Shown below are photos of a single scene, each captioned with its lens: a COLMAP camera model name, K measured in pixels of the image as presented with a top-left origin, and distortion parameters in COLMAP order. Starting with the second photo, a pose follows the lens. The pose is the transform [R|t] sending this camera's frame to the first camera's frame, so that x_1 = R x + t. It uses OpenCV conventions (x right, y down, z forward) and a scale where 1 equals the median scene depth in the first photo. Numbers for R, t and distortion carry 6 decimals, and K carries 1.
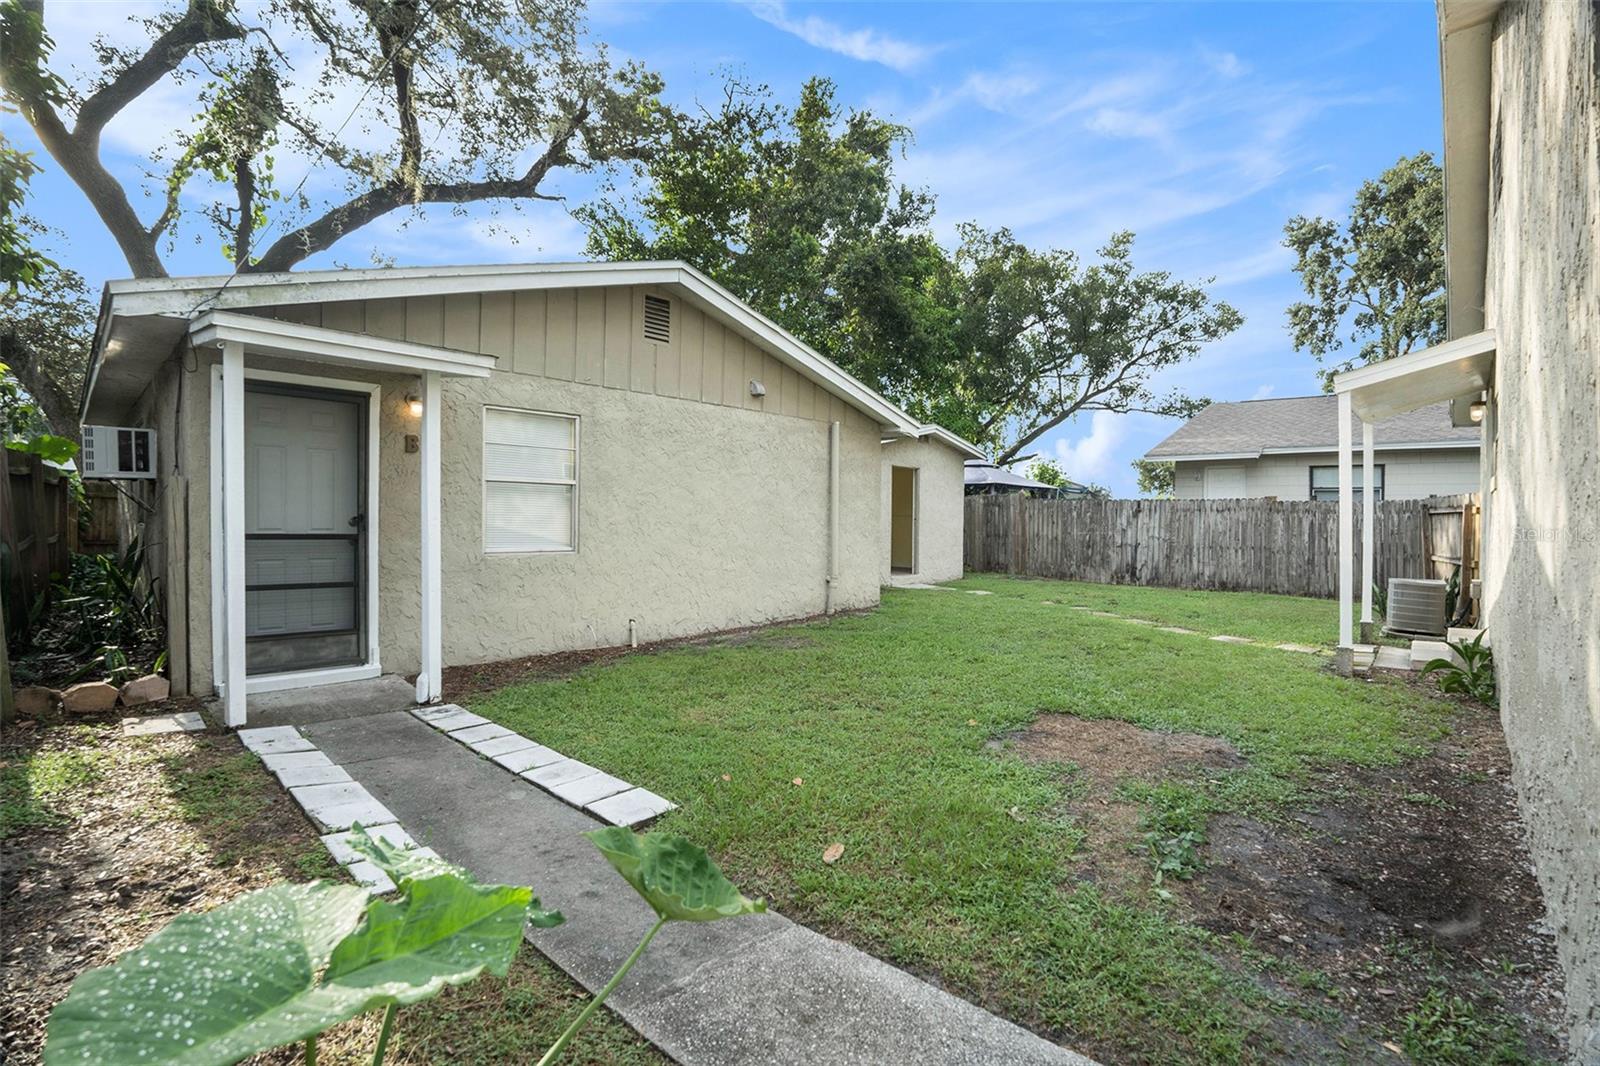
lens RADIAL K [[746.4, 0, 799.6], [0, 746.4, 528.8], [0, 0, 1]] dist [-0.061454, 0.000087]
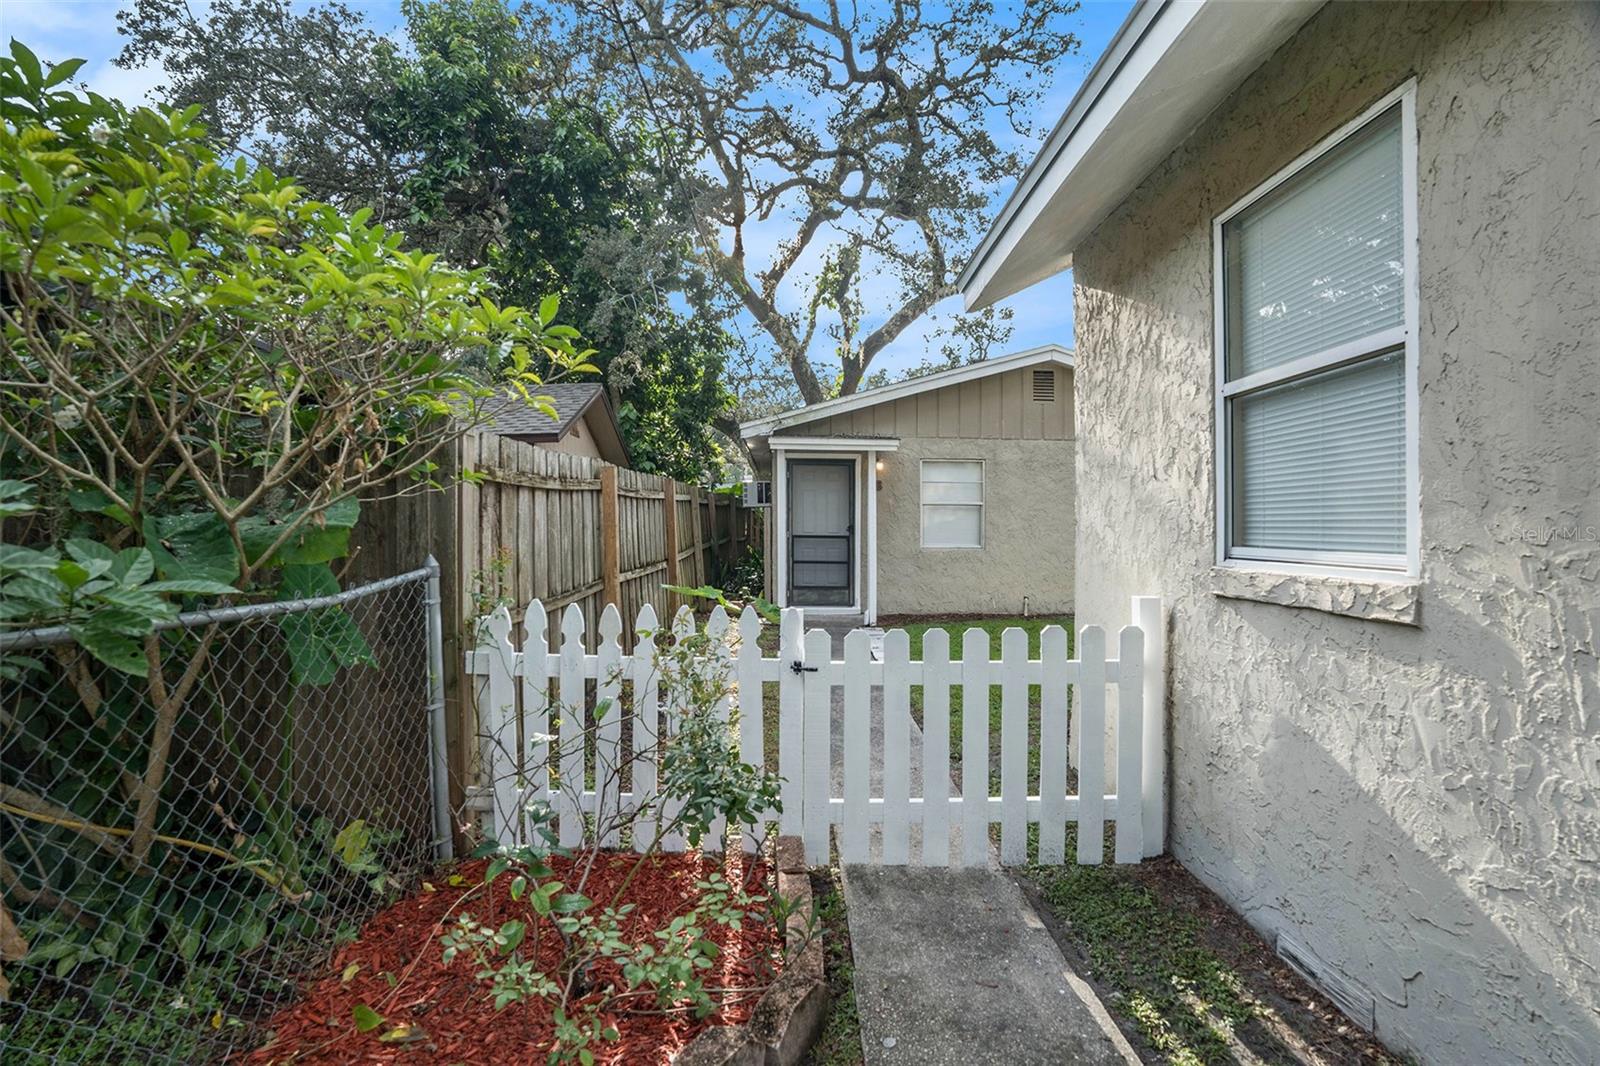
lens RADIAL K [[746.4, 0, 807.5], [0, 746.4, 530.4], [0, 0, 1]] dist [-0.061454, 0.000087]
pose [[0.702426, 0.005773, -0.711734, 0.404498], [-0.008548, 0.999963, -0.000325, -0.003049], [0.711706, 0.006312, 0.702449, -0.249197]]
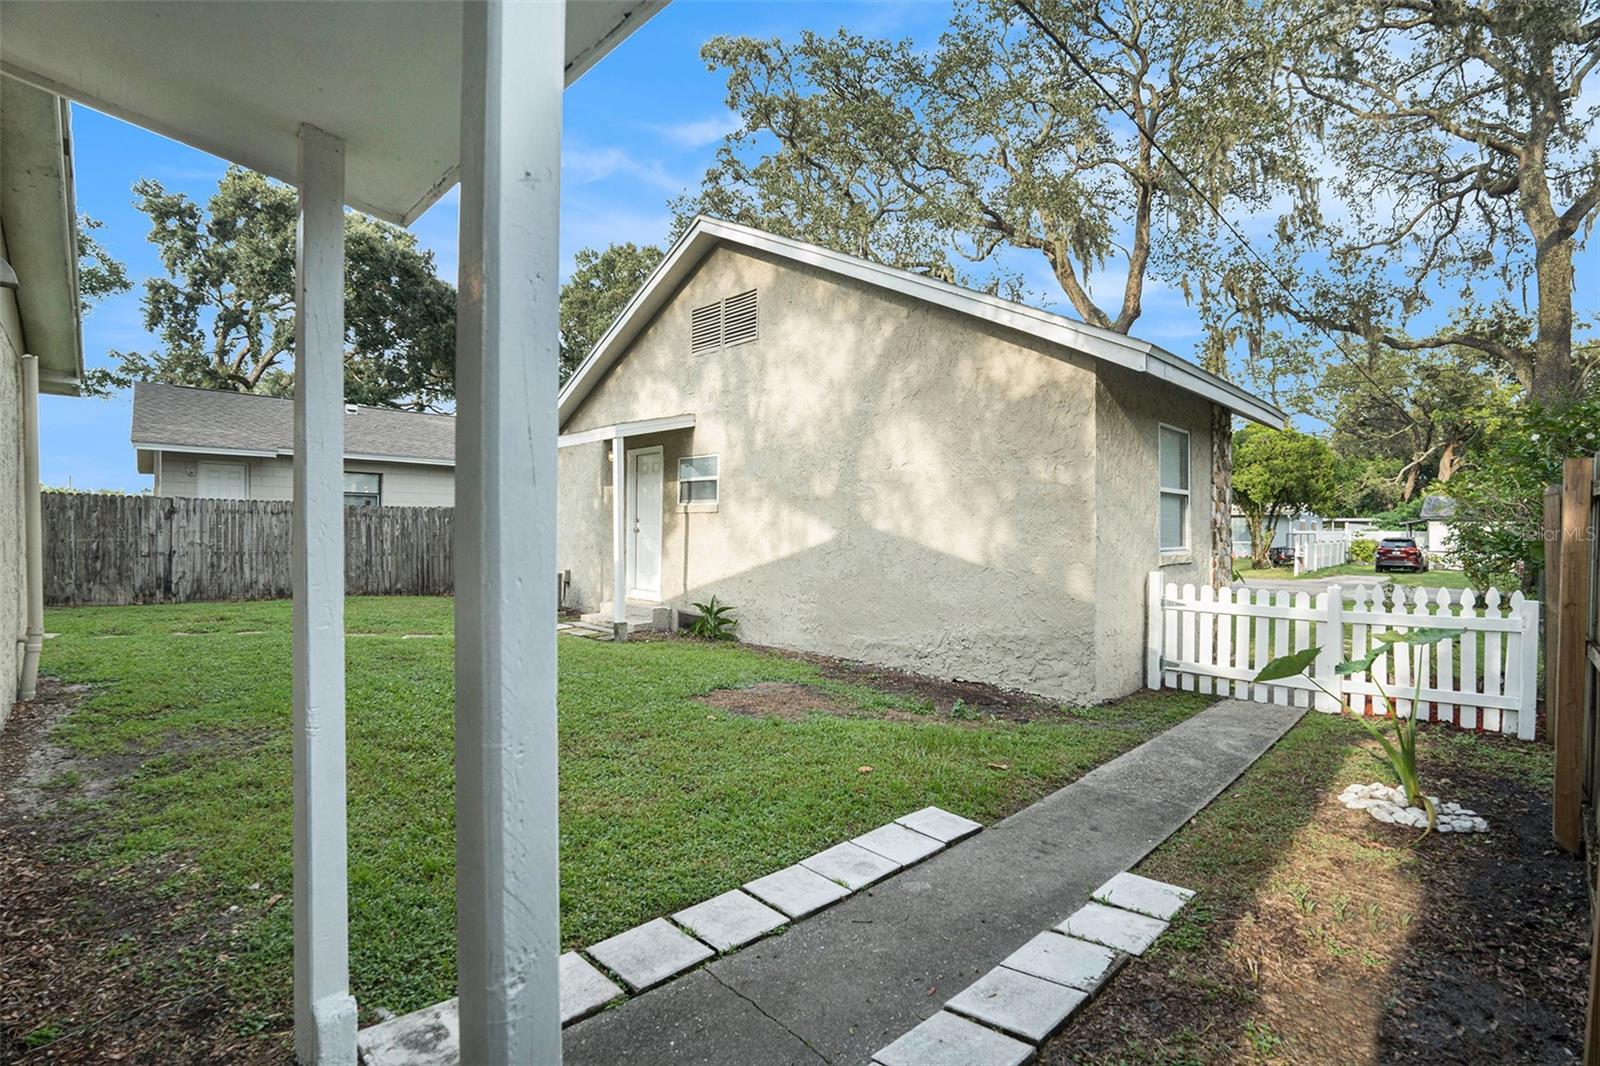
lens RADIAL K [[746.4, 0, 809.9], [0, 746.4, 534.3], [0, 0, 1]] dist [-0.061454, 0.000087]
pose [[0.033997, -0.014724, 0.999313, -0.530155], [-0.000343, 0.999891, 0.014745, -0.019176], [-0.999422, -0.000844, 0.033988, 0.479282]]
